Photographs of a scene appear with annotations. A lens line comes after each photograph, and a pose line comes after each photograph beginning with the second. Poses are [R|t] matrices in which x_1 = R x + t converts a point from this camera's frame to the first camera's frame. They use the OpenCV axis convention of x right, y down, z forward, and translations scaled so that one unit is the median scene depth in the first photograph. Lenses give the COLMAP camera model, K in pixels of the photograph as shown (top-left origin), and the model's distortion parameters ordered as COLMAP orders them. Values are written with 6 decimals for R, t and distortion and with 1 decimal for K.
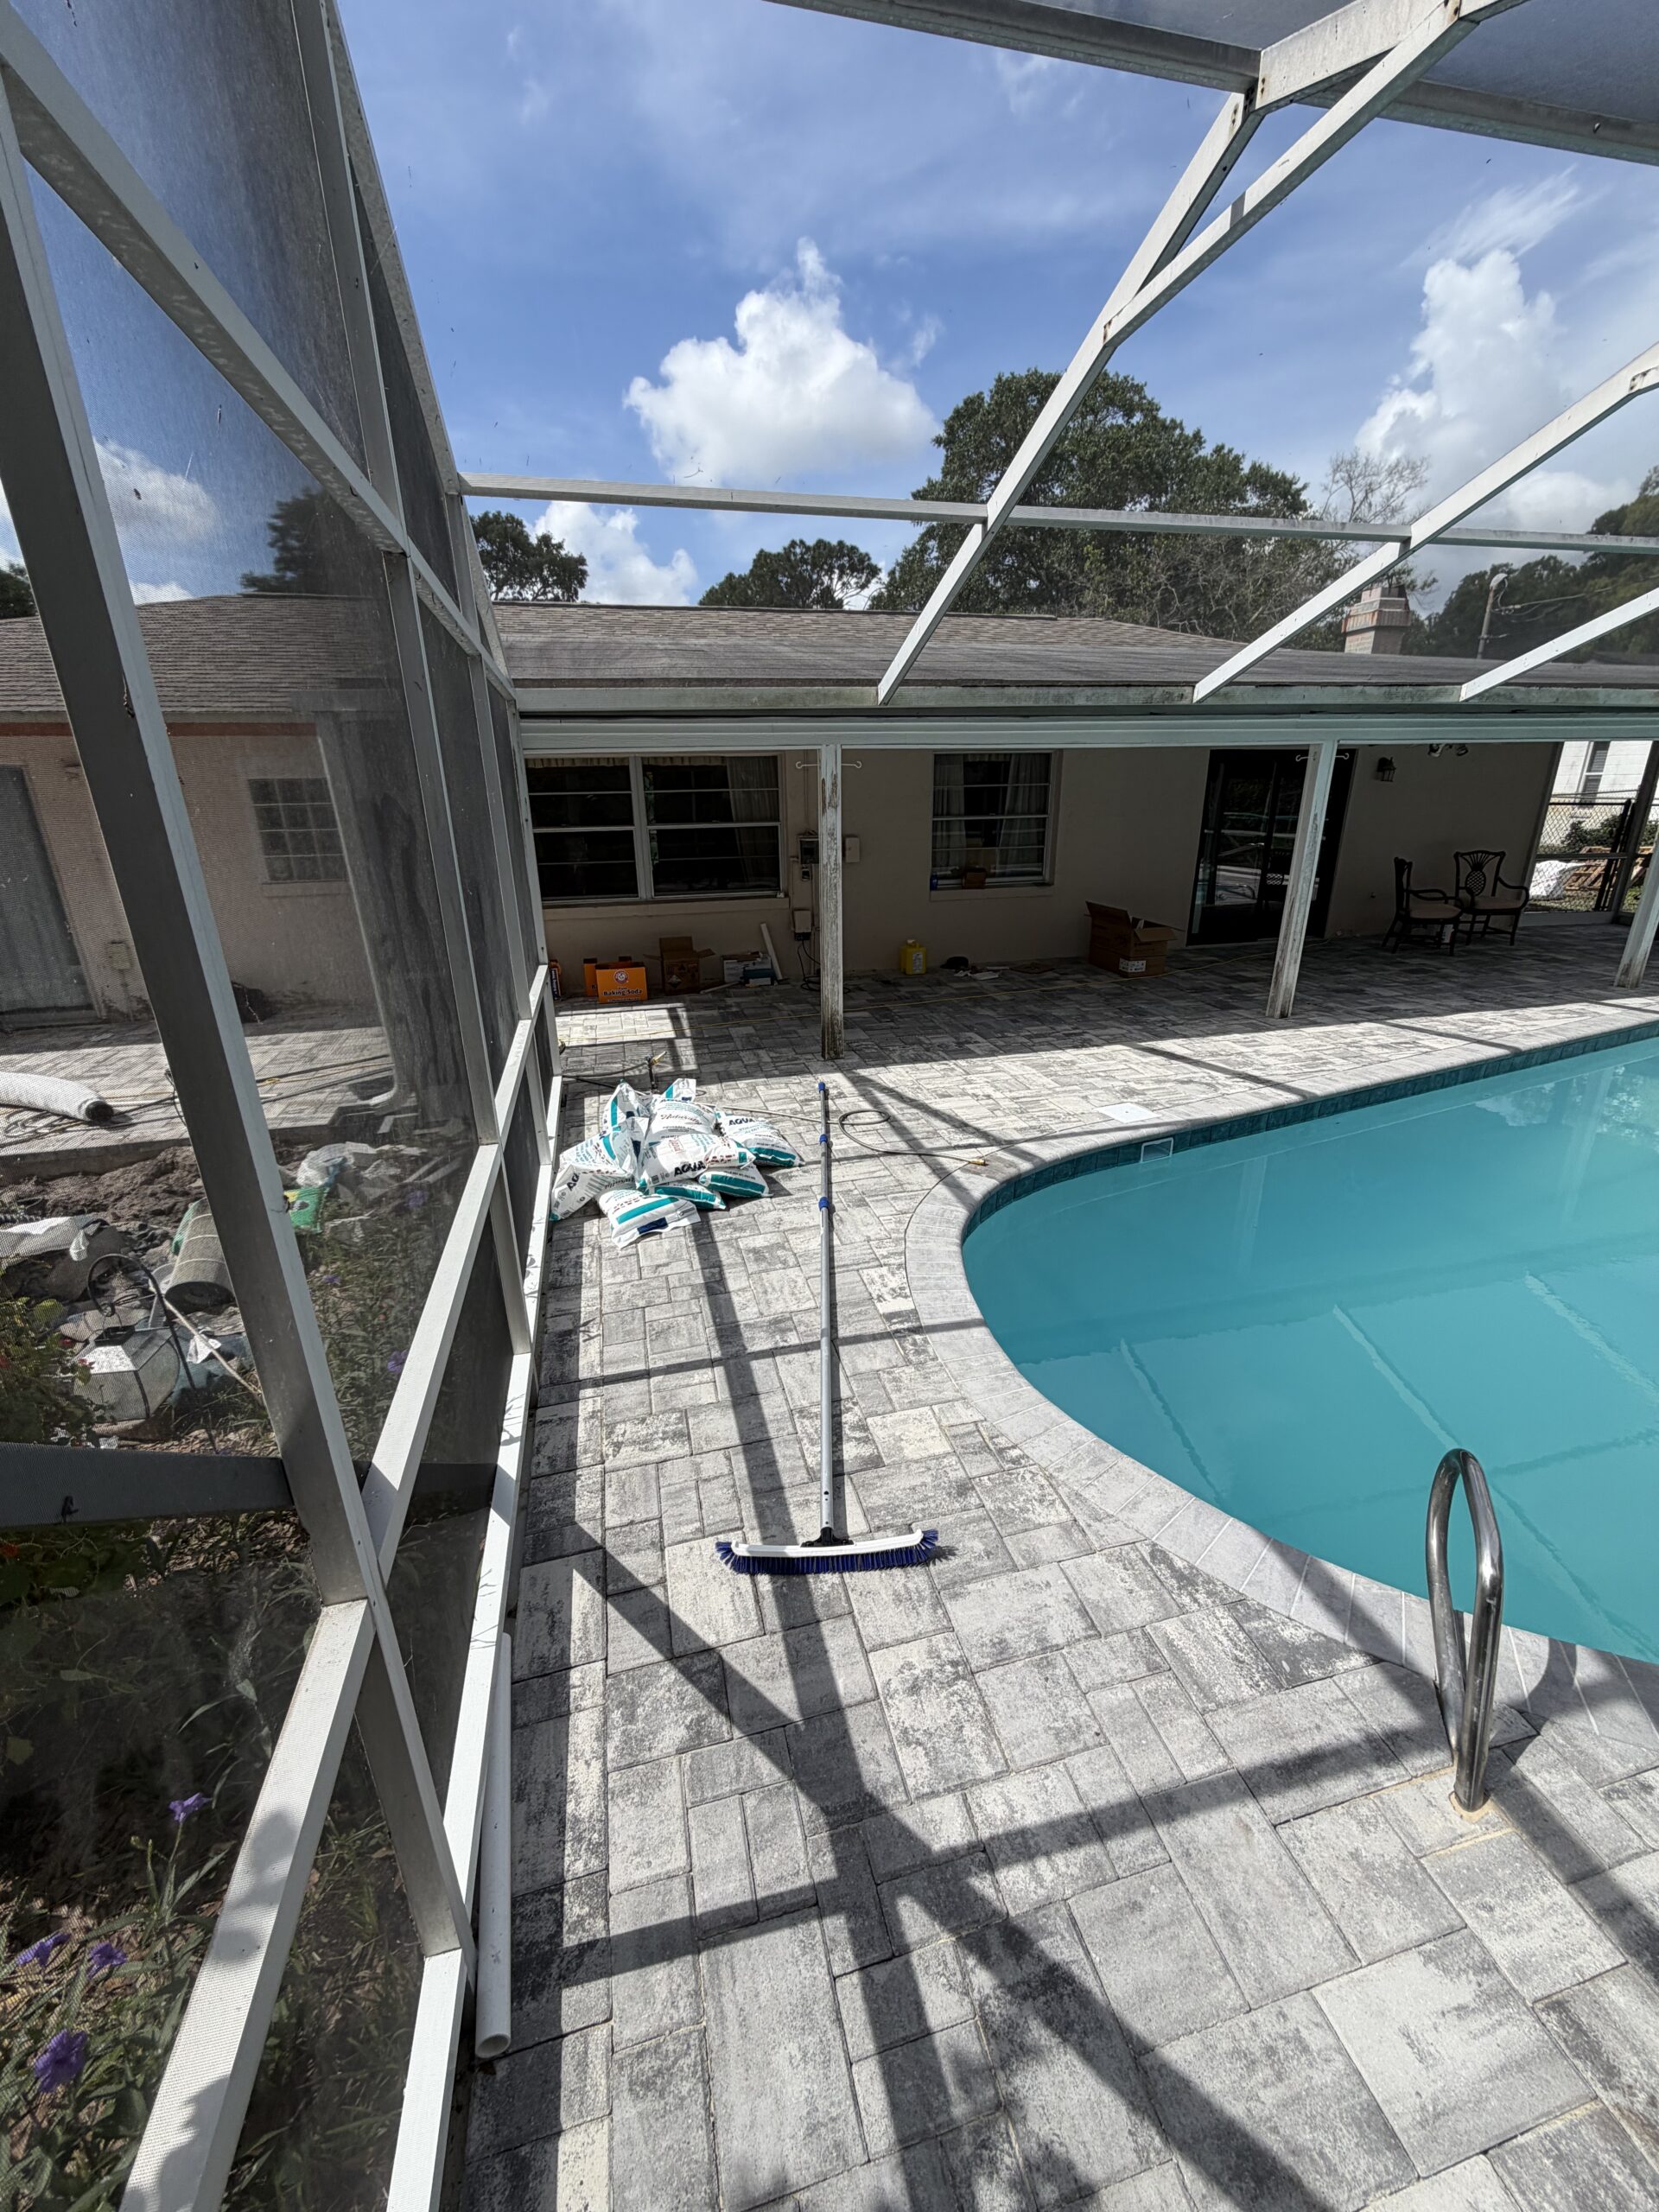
lens RADIAL K [[872.5, 0, 827.4], [0, 872.5, 1101.5], [0, 0, 1]] dist [-0.000510, 0.000004]
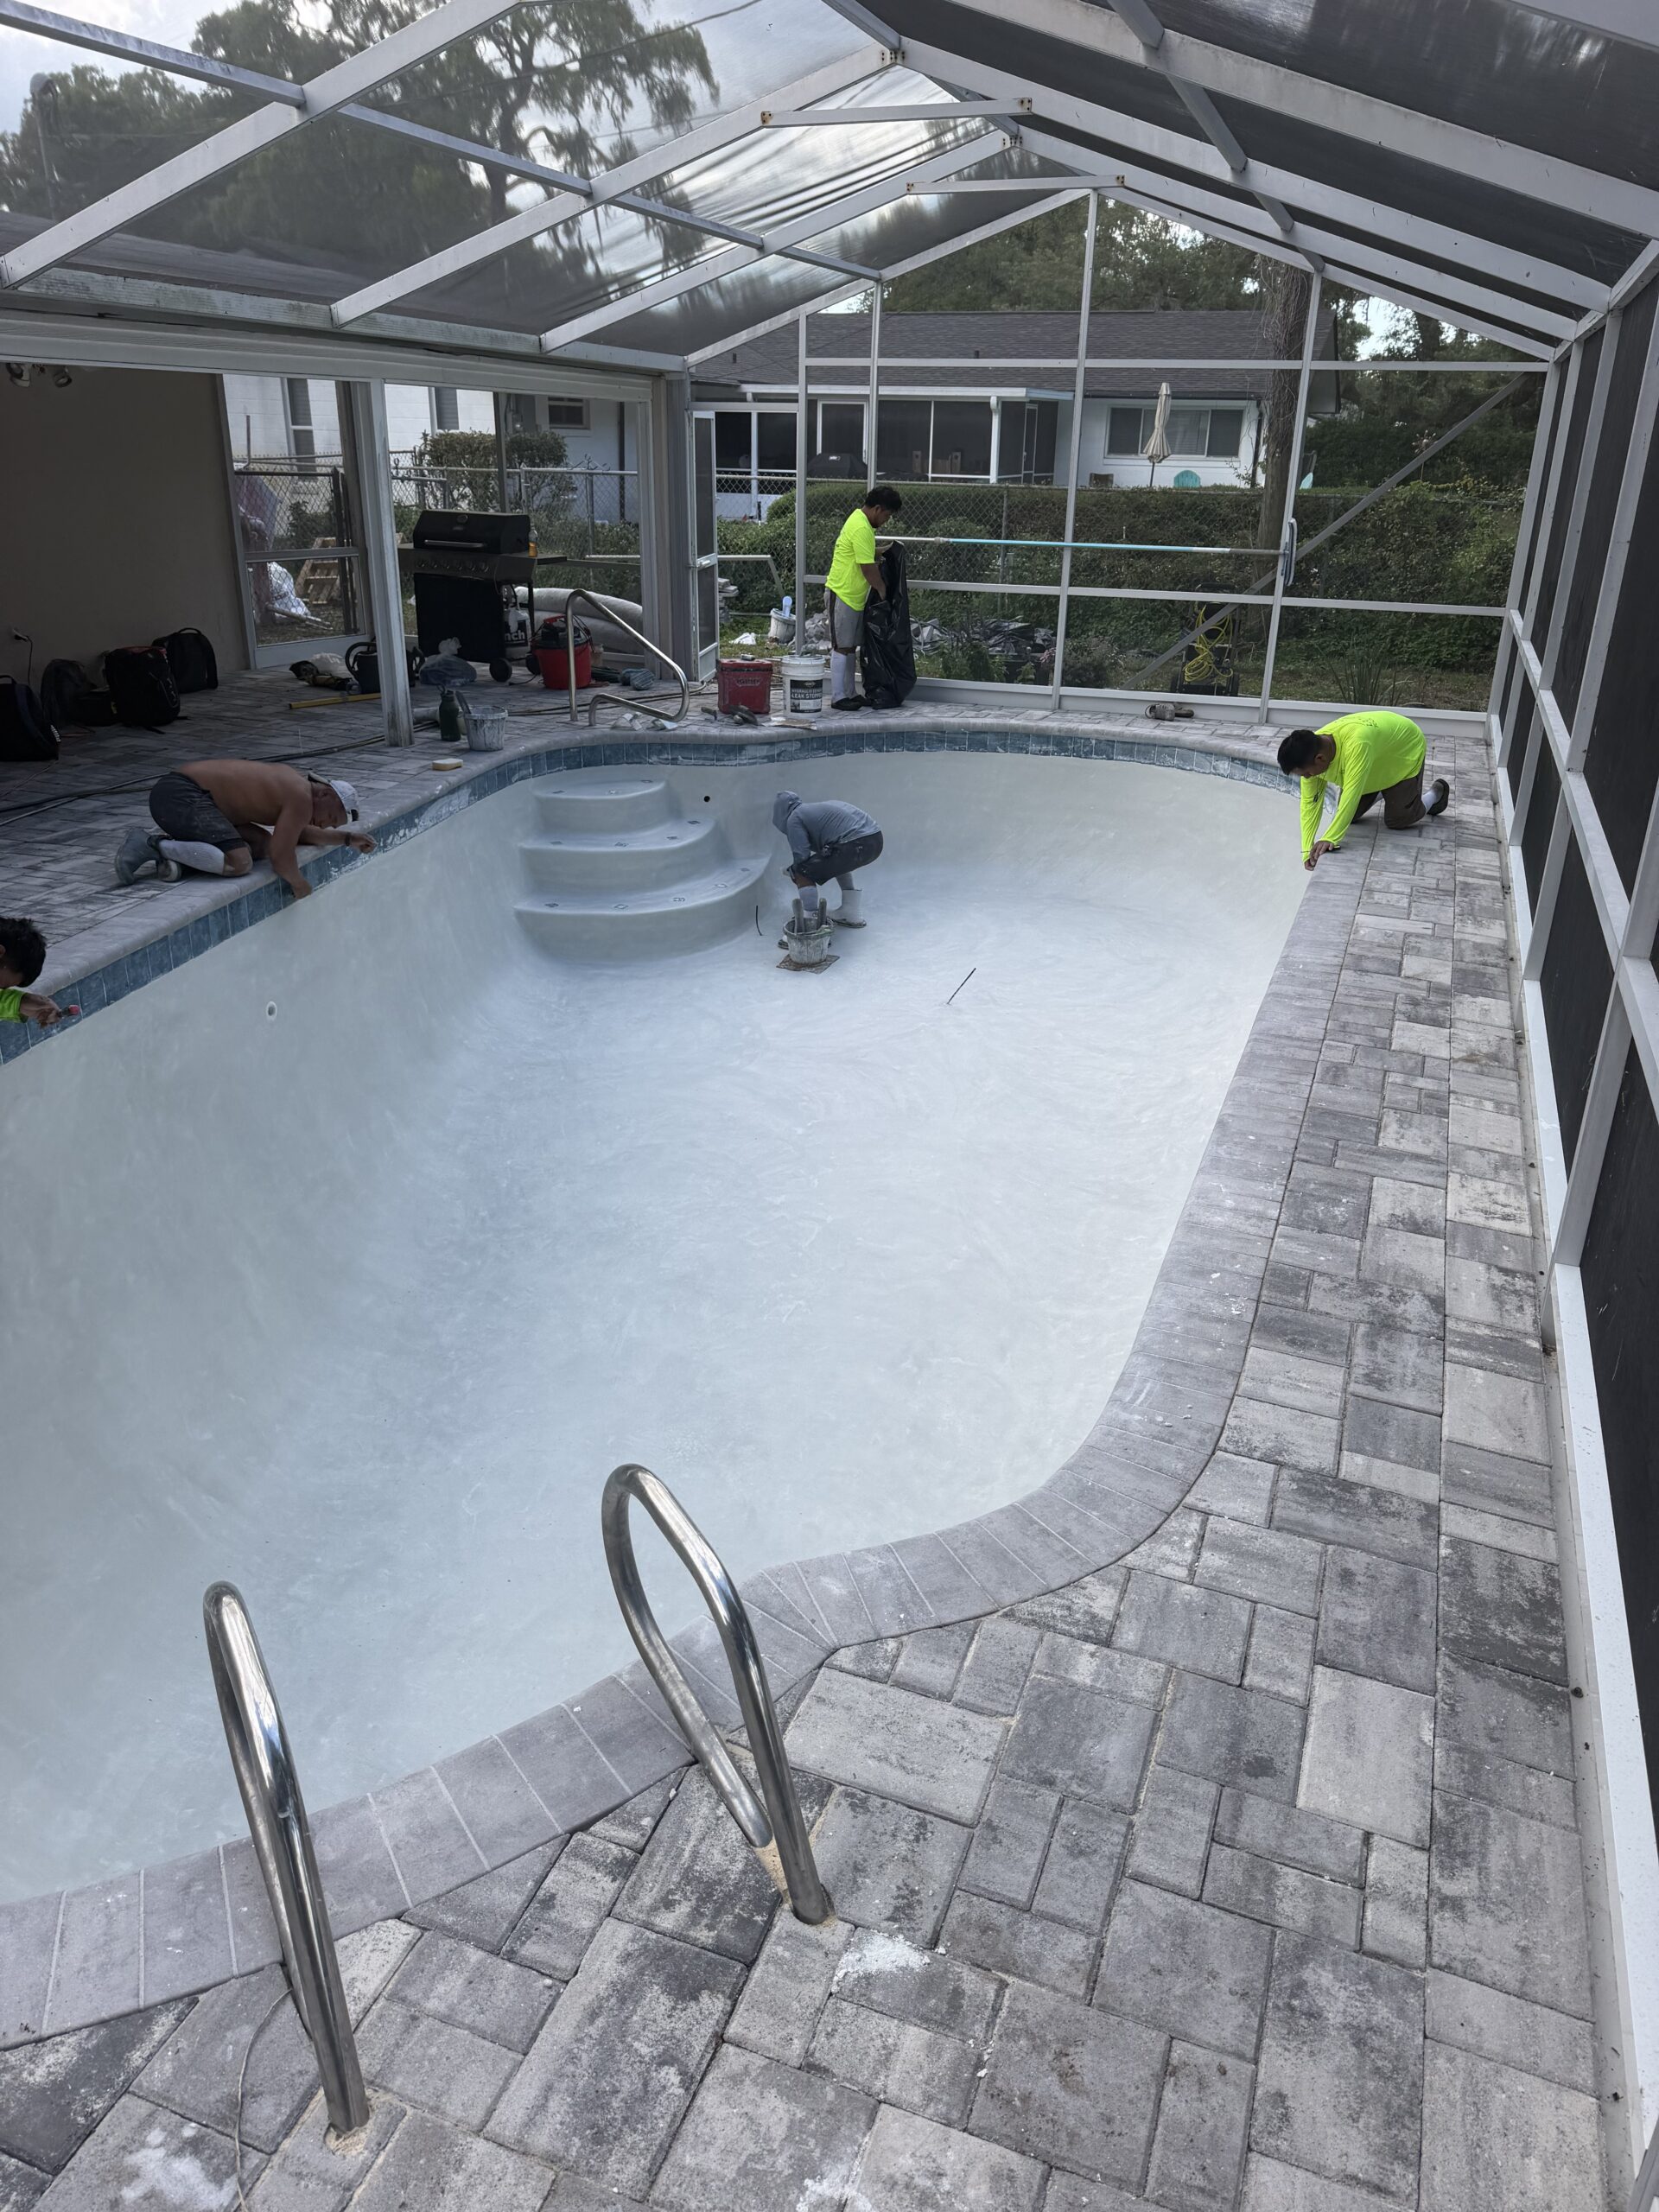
lens RADIAL K [[1554.1, 0, 835.2], [0, 1554.1, 1105.9], [0, 0, 1]] dist [0.040239, -0.049880]
pose [[0.557574, -0.299259, 0.774310, 0.084280], [0.253634, 0.949570, 0.184355, 0.000594], [-0.790431, 0.093600, 0.605357, -0.003192]]
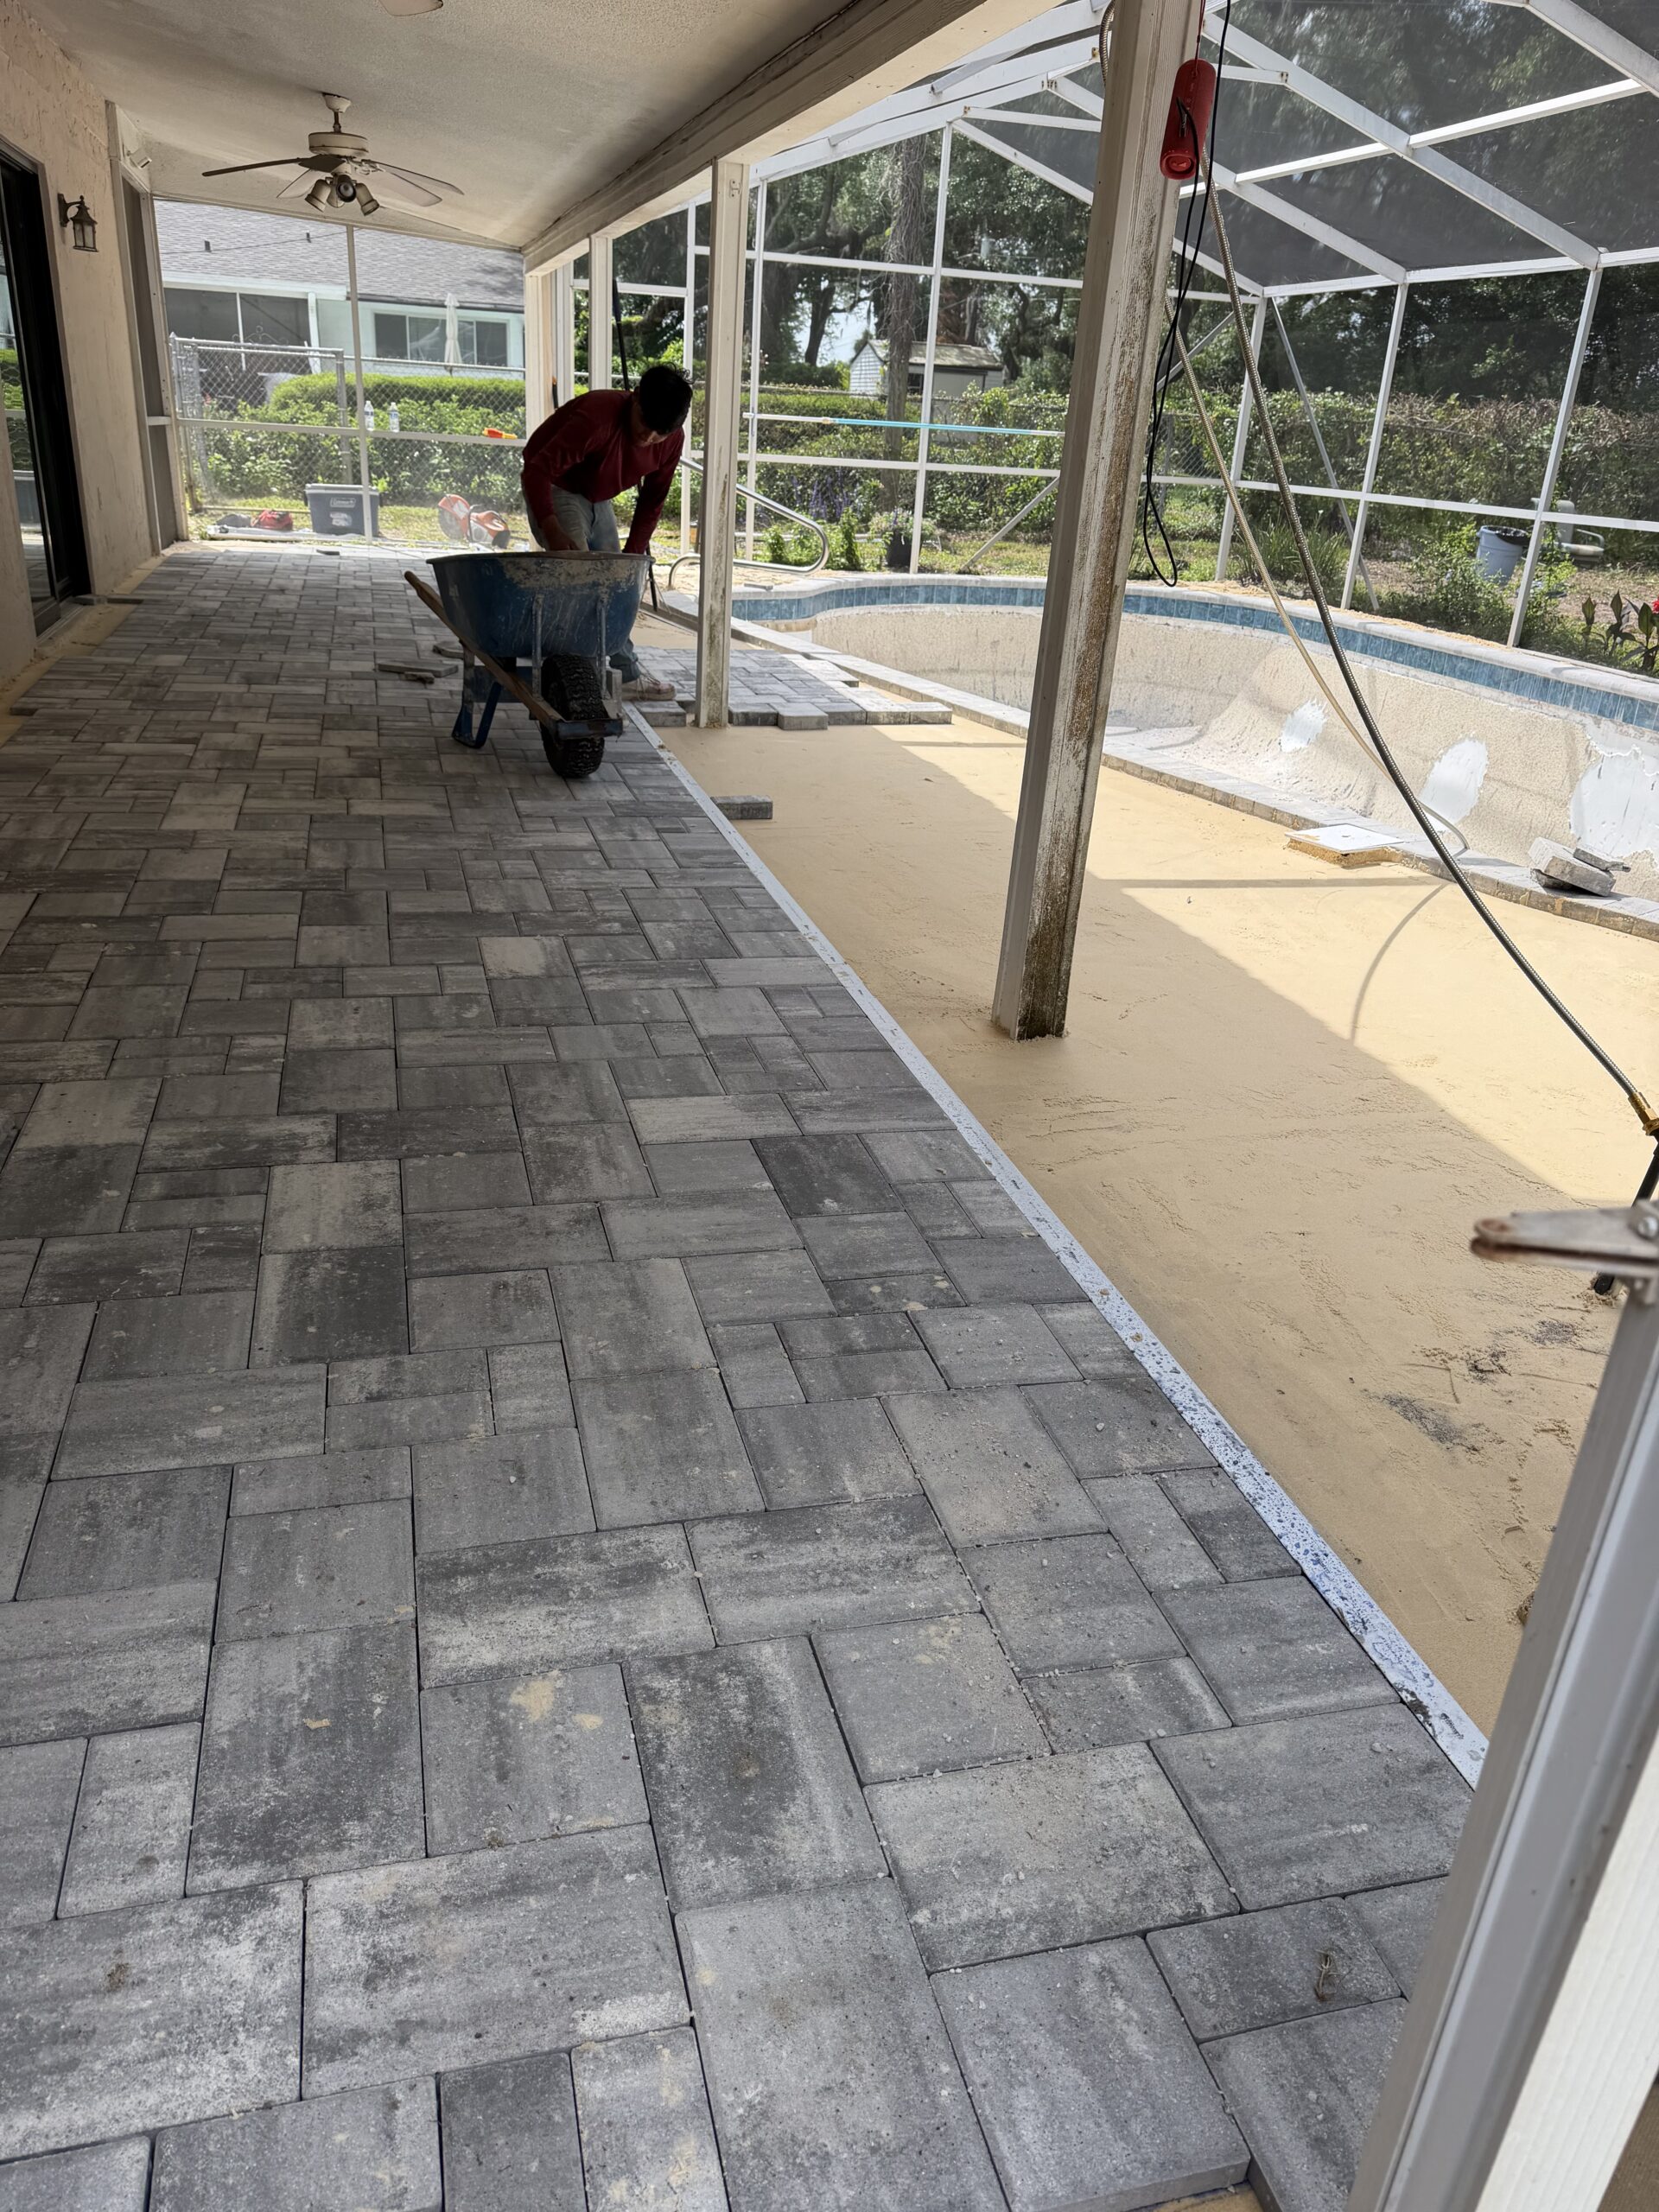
lens RADIAL K [[1549.2, 0, 811.4], [0, 1549.2, 1119.9], [0, 0, 1]] dist [0.032357, -0.042985]
pose [[-0.022863, -0.399528, 0.916436, -0.619333], [0.287049, 0.875454, 0.388823, -0.302633], [-0.957643, 0.271951, 0.094669, 1.194522]]
